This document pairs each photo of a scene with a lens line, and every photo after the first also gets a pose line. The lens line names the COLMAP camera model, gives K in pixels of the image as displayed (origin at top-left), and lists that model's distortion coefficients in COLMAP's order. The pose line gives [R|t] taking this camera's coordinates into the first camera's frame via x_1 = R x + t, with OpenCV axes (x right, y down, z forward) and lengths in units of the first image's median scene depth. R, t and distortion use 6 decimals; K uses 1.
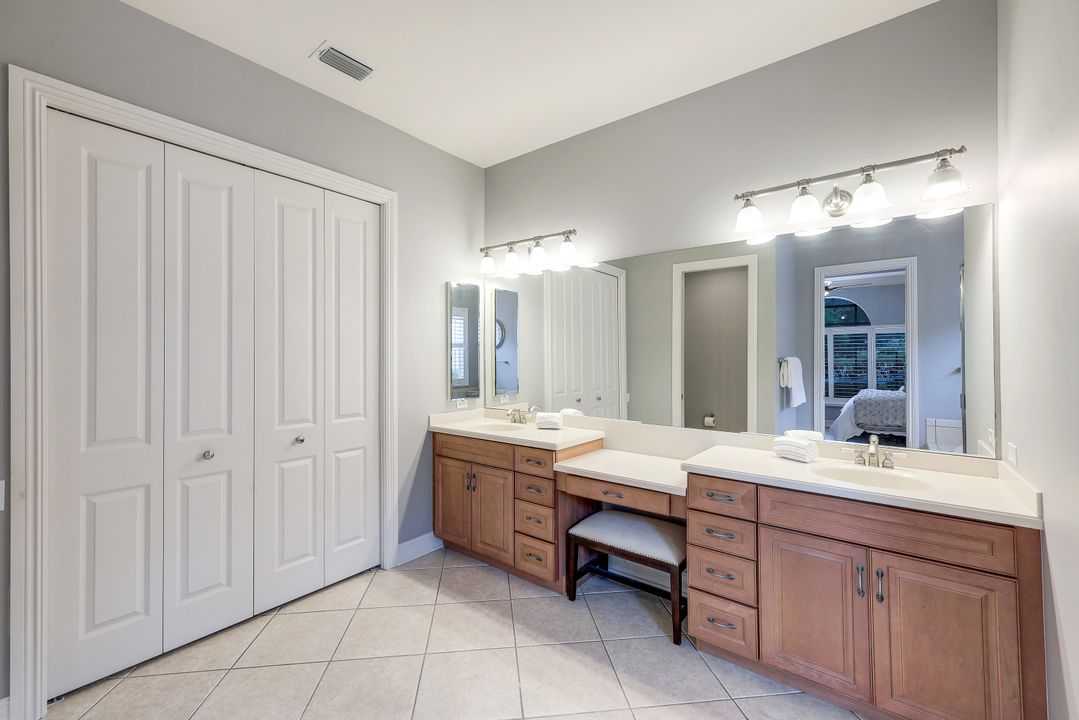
lens RADIAL K [[449.8, 0, 539.5], [0, 449.8, 360.0], [0, 0, 1]] dist [0.000736, 0.000217]
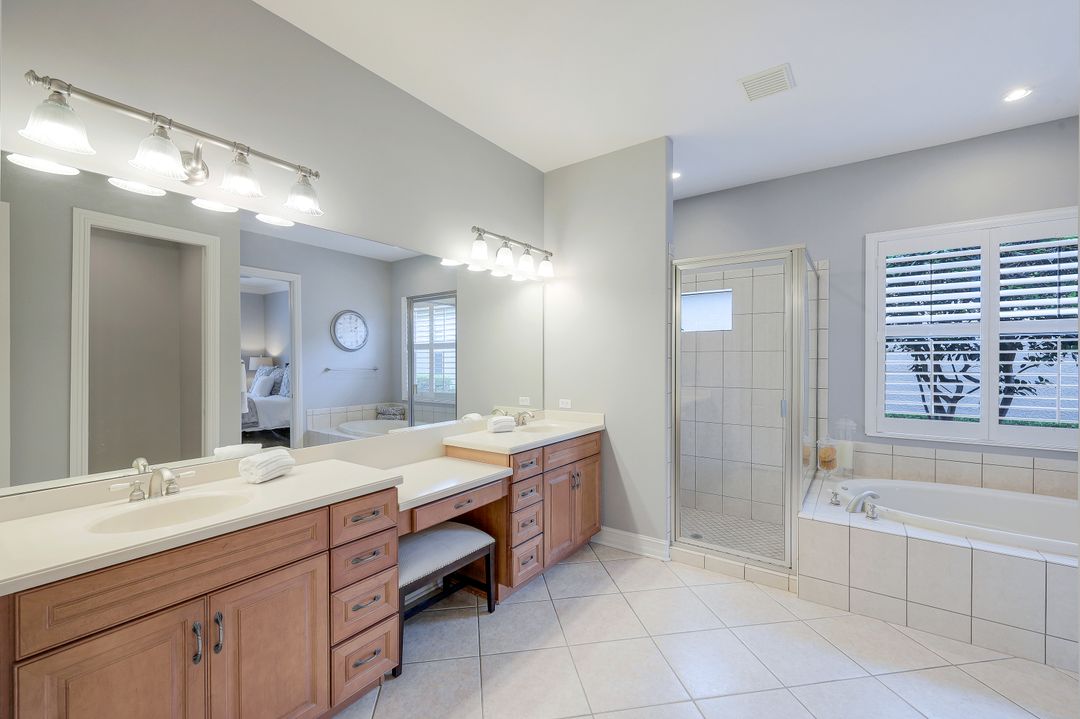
lens RADIAL K [[457.7, 0, 540.7], [0, 457.7, 361.0], [0, 0, 1]] dist [0.004293, 0.000226]
pose [[-0.049507, -0.004447, 0.998764, -0.796230], [0.016411, 0.999851, 0.005266, -0.005882], [-0.998639, 0.016651, -0.049426, 0.863228]]
